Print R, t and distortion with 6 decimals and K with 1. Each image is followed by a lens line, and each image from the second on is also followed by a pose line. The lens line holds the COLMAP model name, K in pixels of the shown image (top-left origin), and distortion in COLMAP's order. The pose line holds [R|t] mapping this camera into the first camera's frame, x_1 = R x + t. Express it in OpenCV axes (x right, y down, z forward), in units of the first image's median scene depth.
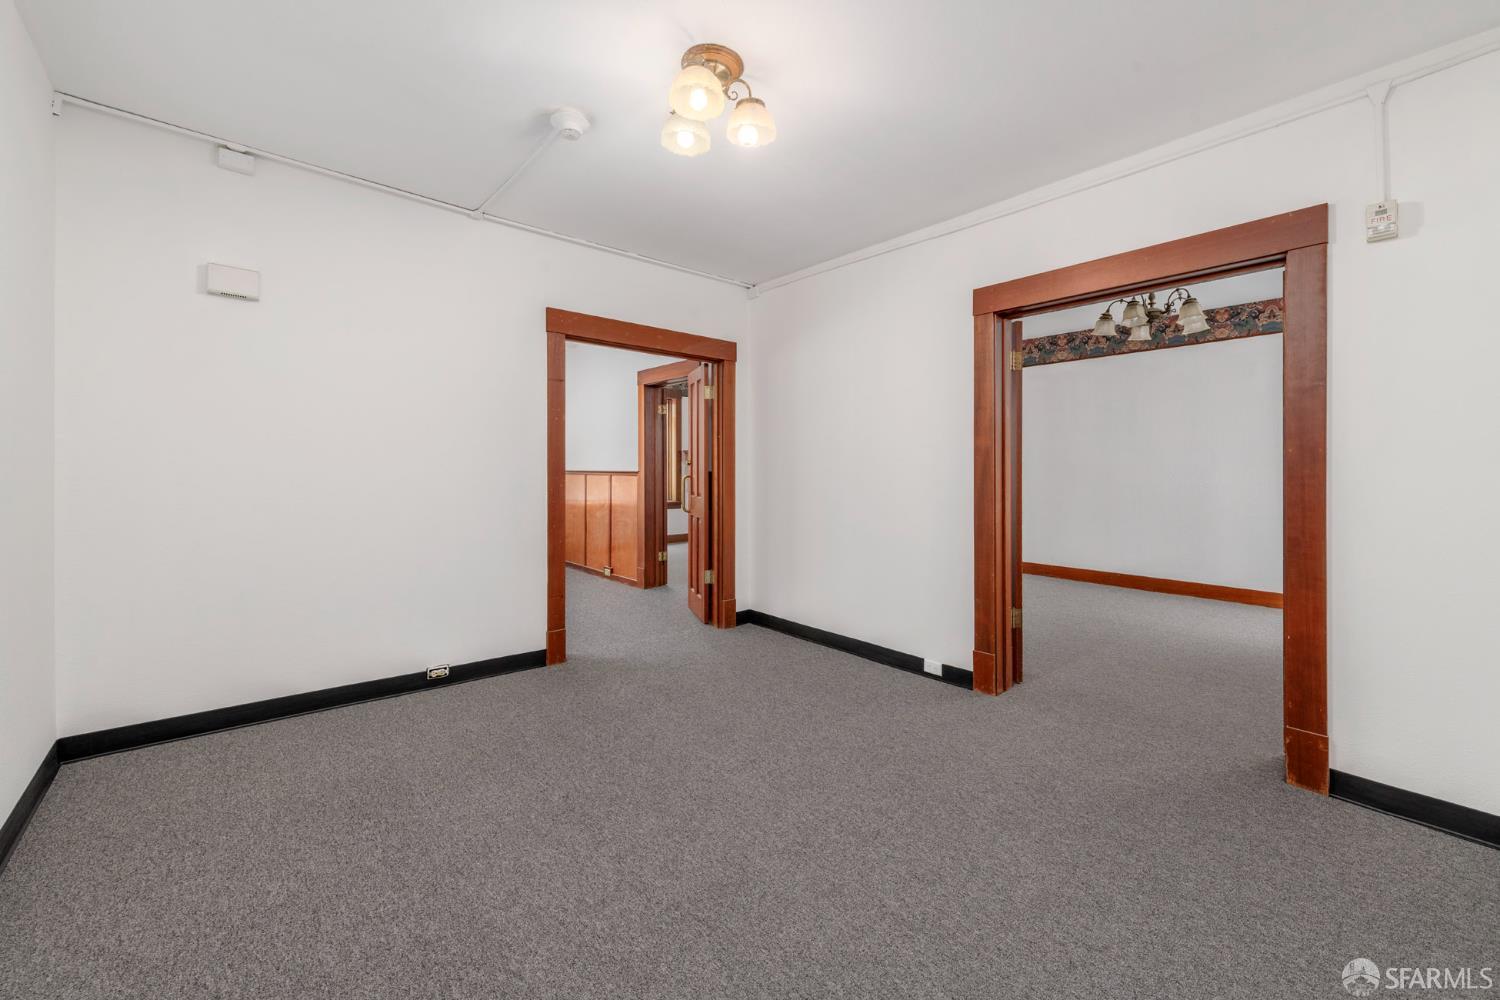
lens RADIAL K [[586.3, 0, 755.2], [0, 586.3, 466.6], [0, 0, 1]] dist [0.001015, 0.000024]
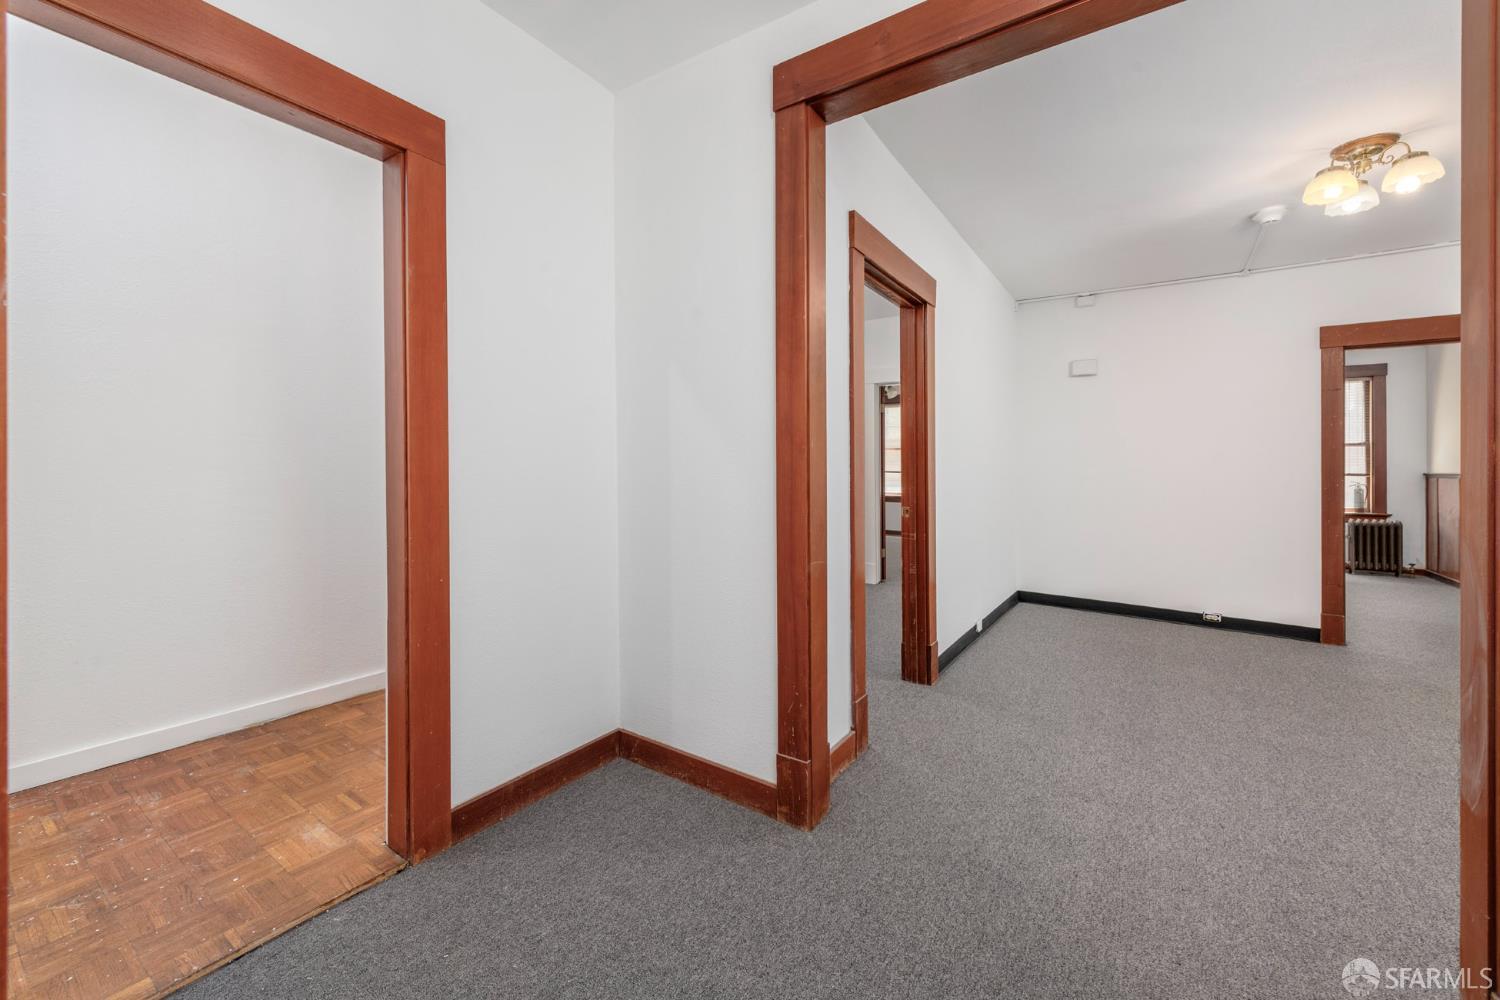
lens RADIAL K [[586.3, 0, 755.2], [0, 586.3, 466.6], [0, 0, 1]] dist [0.001015, 0.000024]
pose [[0.241708, 0.002115, -0.970347, 0.539326], [-0.002332, 0.999996, 0.001599, -0.000414], [0.970346, 0.001877, 0.241712, -0.372807]]
